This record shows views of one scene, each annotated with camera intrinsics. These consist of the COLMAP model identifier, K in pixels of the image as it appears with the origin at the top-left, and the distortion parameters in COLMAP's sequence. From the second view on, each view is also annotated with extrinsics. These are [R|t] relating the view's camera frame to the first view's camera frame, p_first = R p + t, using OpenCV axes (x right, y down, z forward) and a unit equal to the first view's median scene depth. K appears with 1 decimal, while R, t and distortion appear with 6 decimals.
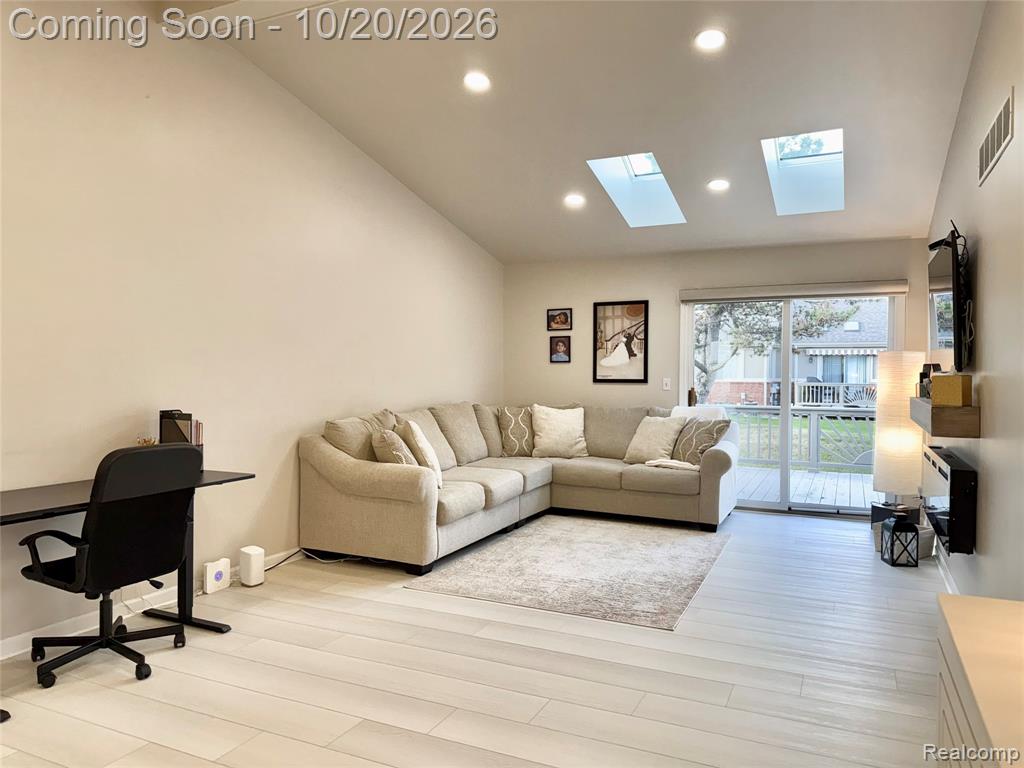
lens RADIAL K [[703.5, 0, 512.0], [0, 703.5, 384.0], [0, 0, 1]] dist [0.051148, -0.003677]
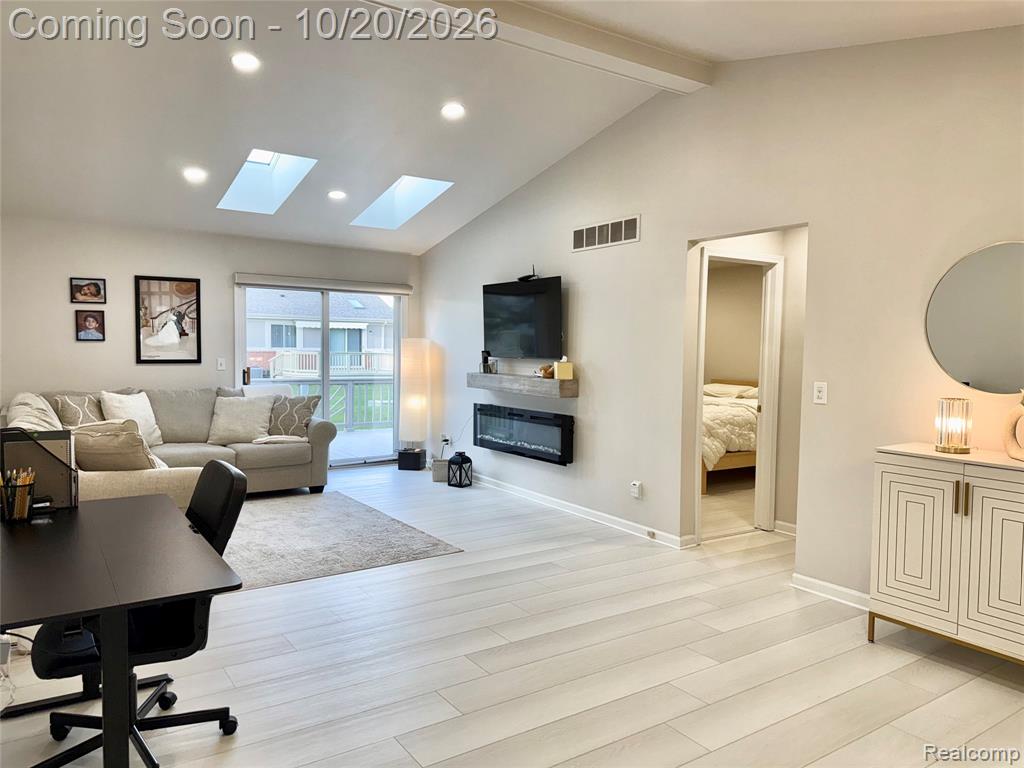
lens RADIAL K [[703.5, 0, 512.0], [0, 703.5, 384.0], [0, 0, 1]] dist [0.051148, -0.003677]
pose [[0.516405, -0.047659, 0.855017, -0.432760], [0.004192, 0.998579, 0.053129, -0.023245], [-0.856334, -0.023851, 0.515871, 0.110340]]
